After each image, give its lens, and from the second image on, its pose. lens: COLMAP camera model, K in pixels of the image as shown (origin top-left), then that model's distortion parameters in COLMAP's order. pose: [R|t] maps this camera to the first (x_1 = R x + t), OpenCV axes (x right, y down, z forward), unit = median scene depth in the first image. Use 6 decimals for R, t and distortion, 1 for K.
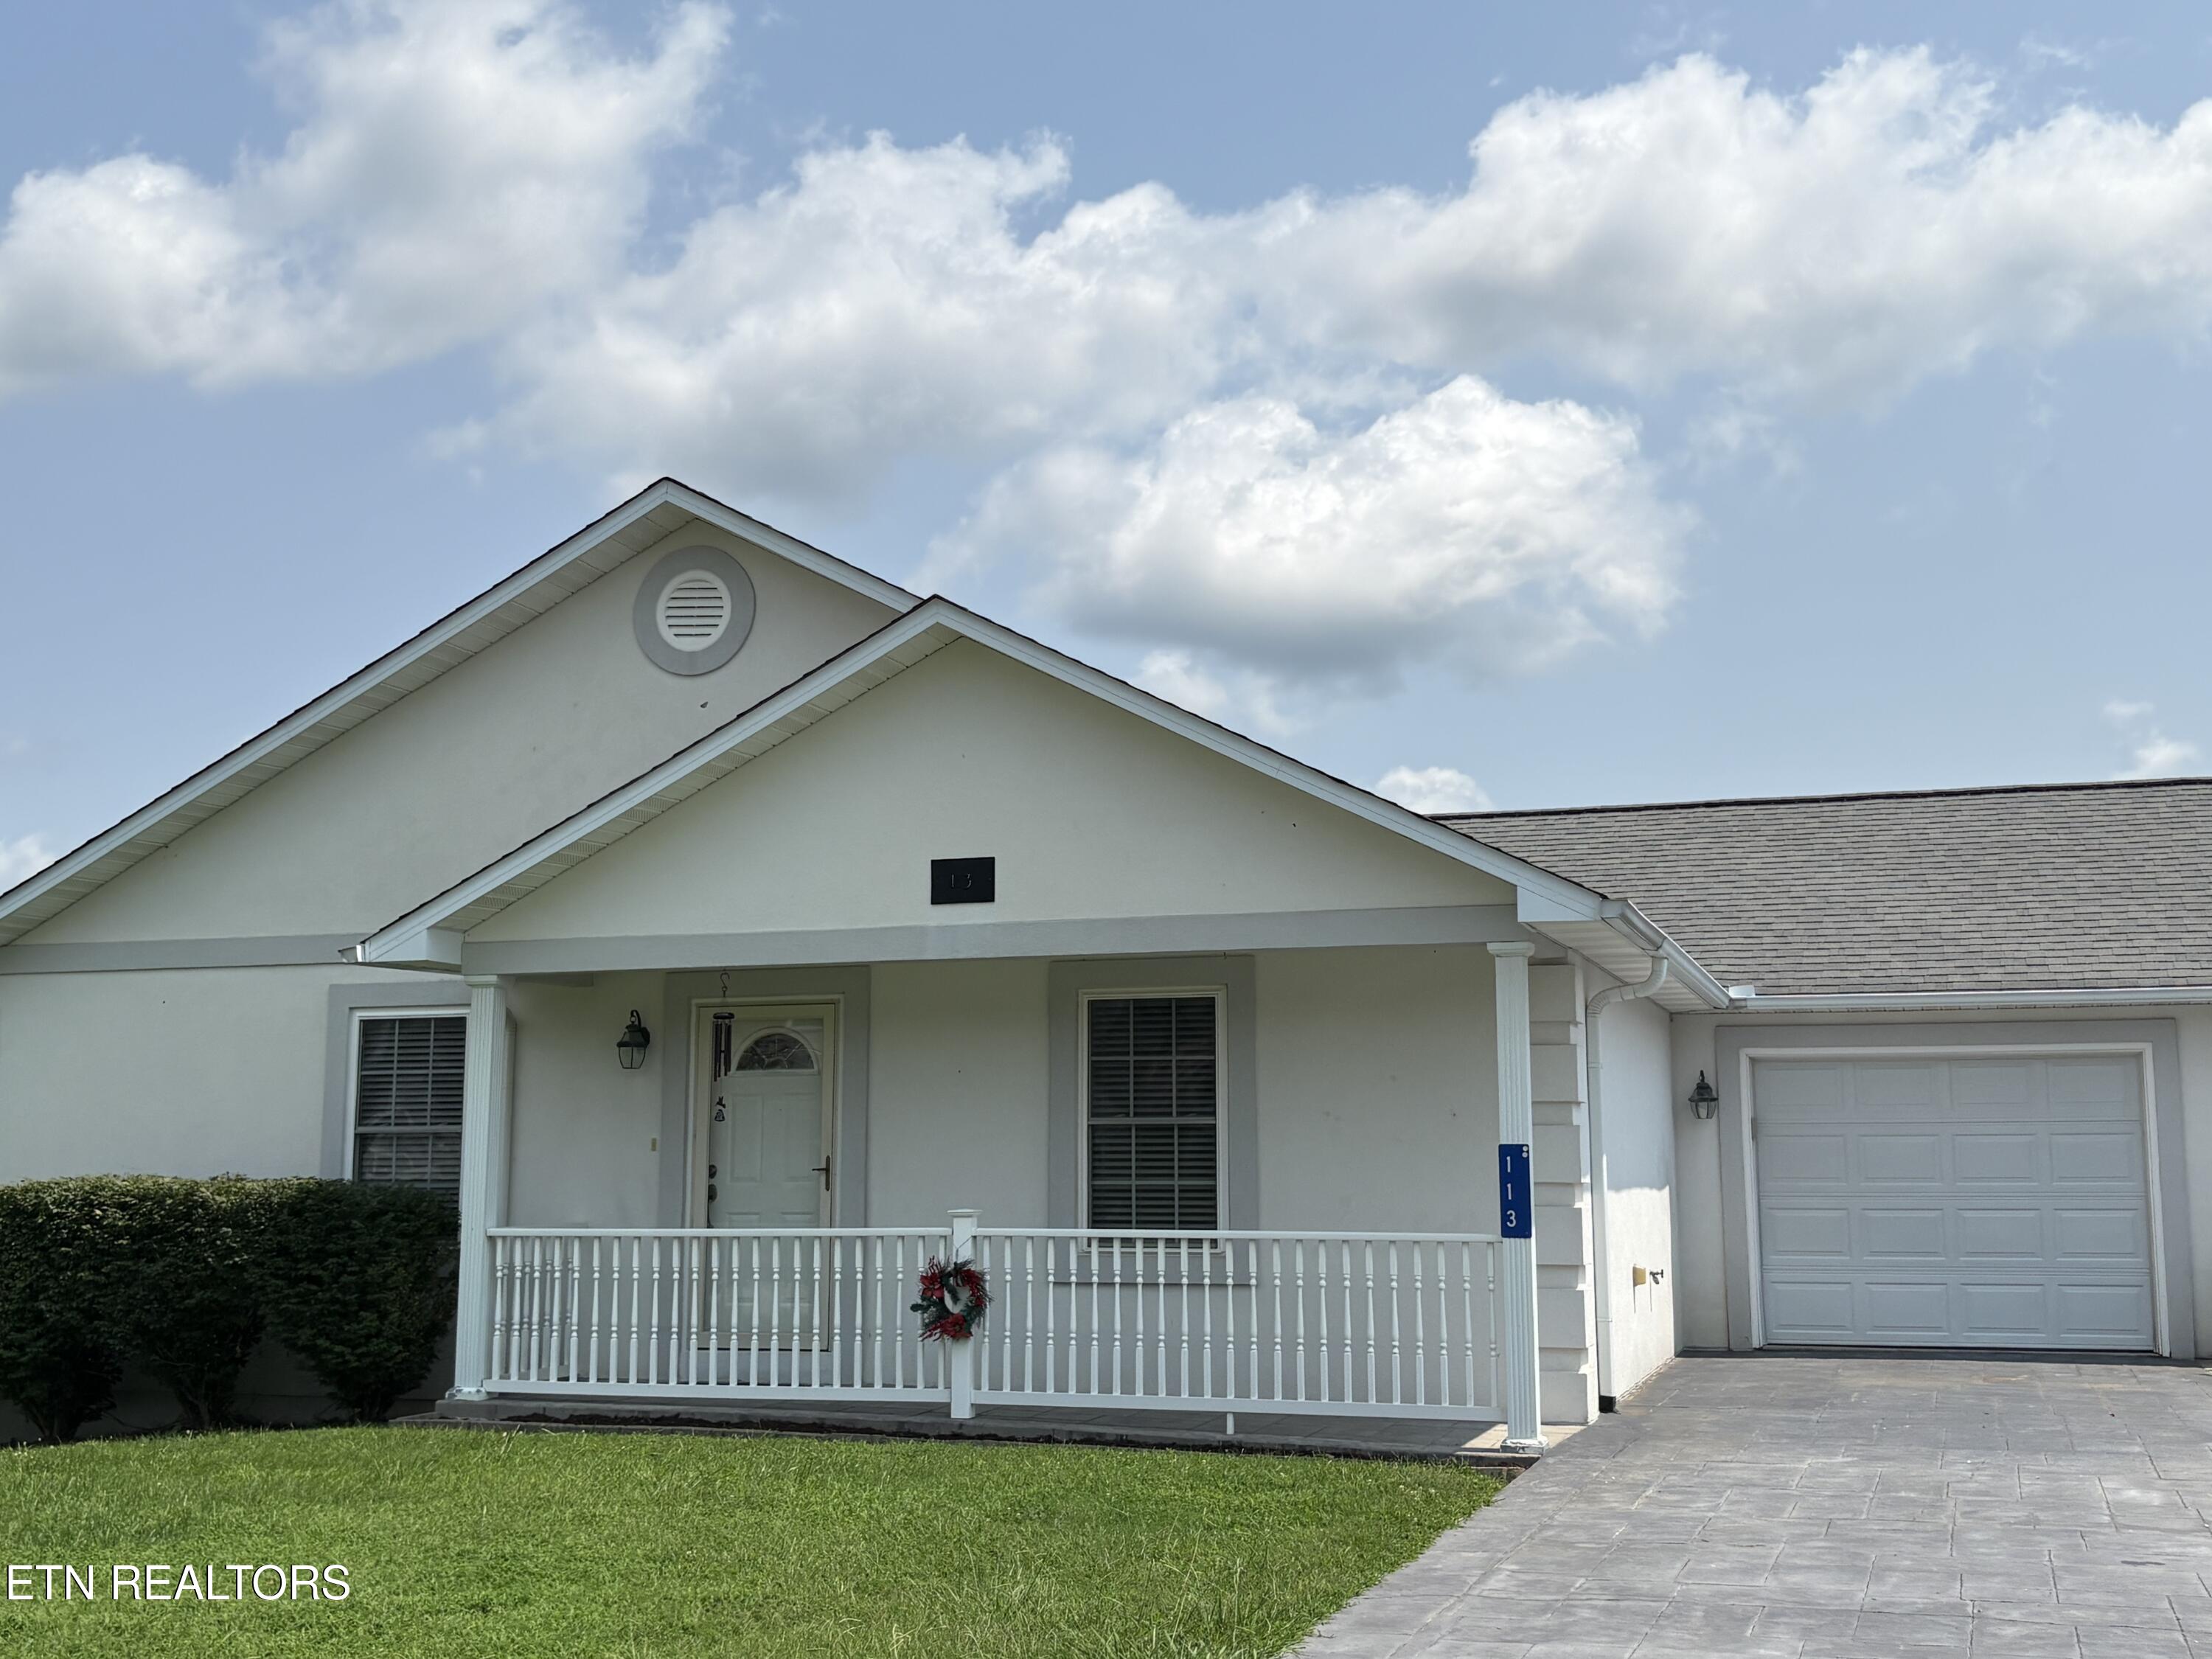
lens RADIAL K [[2532.6, 0, 1120.4], [0, 2532.6, 817.0], [0, 0, 1]] dist [0.028485, 0.000000]
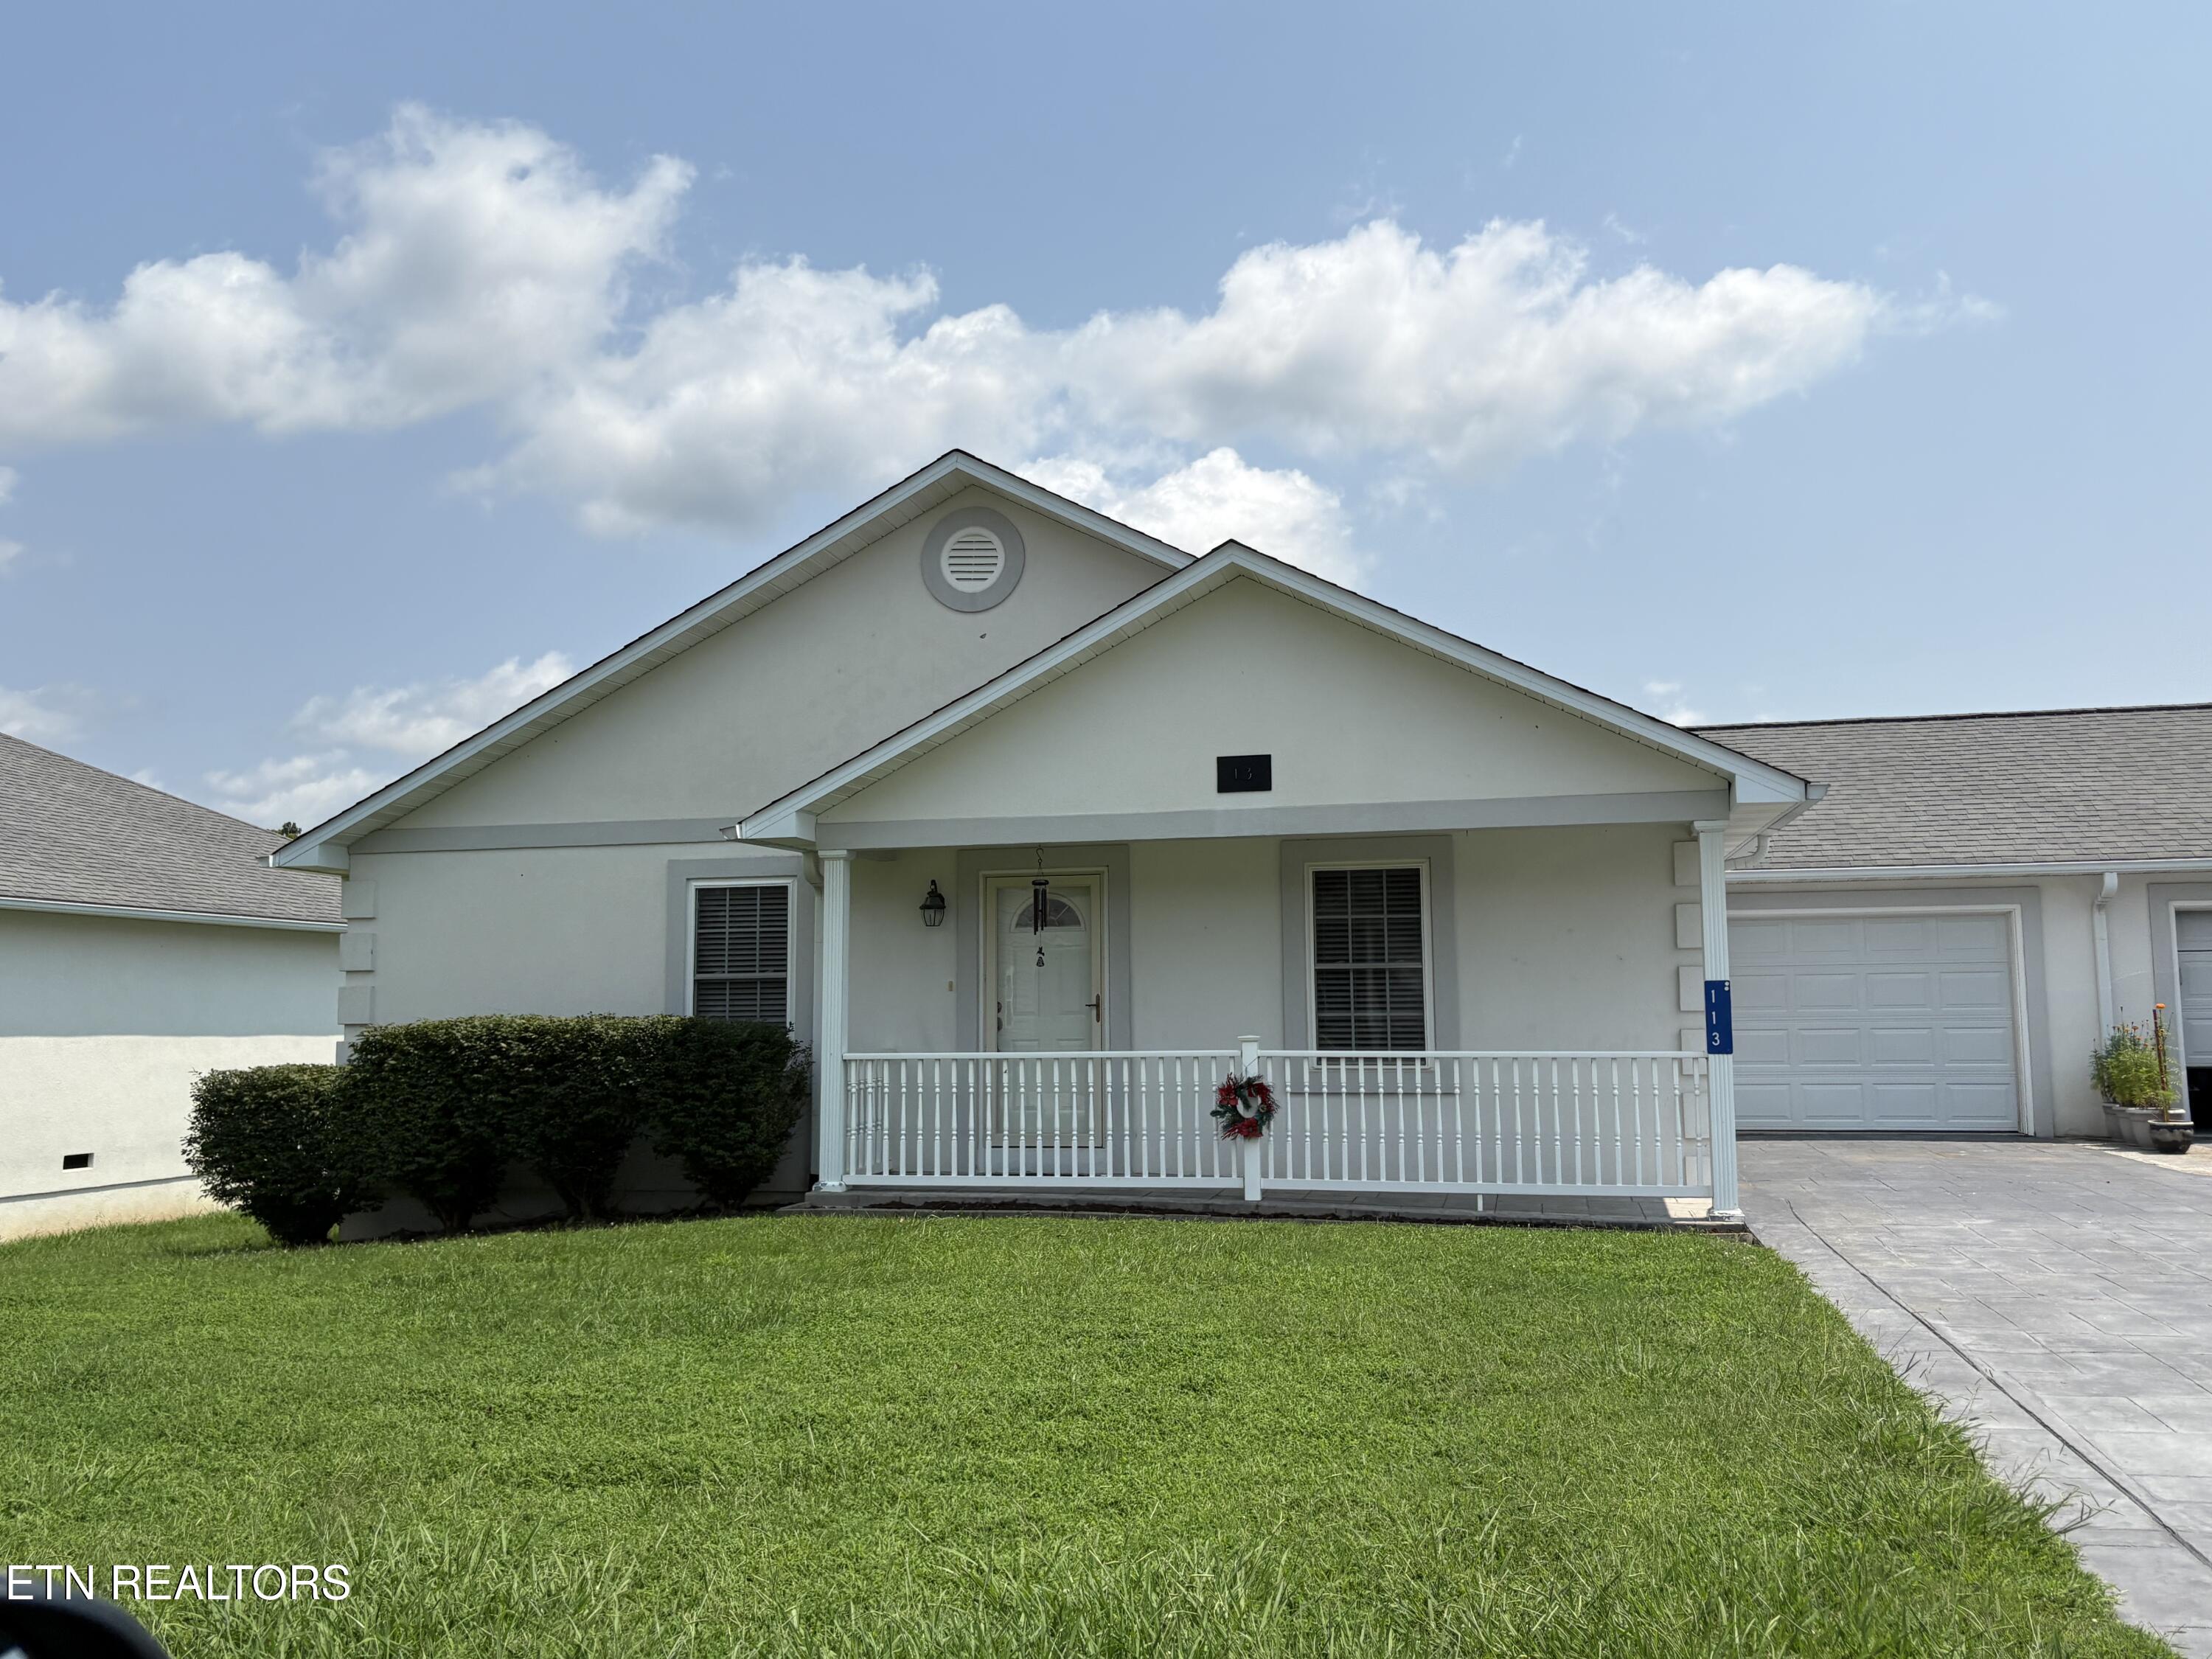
lens RADIAL K [[1785.5, 0, 1145.6], [0, 1785.5, 837.5], [0, 0, 1]] dist [0.061456, -0.057725]
pose [[0.994733, 0.001016, 0.102496, -0.178971], [-0.005447, 0.999062, 0.042967, 0.017053], [-0.102357, -0.043299, 0.993805, 0.114695]]
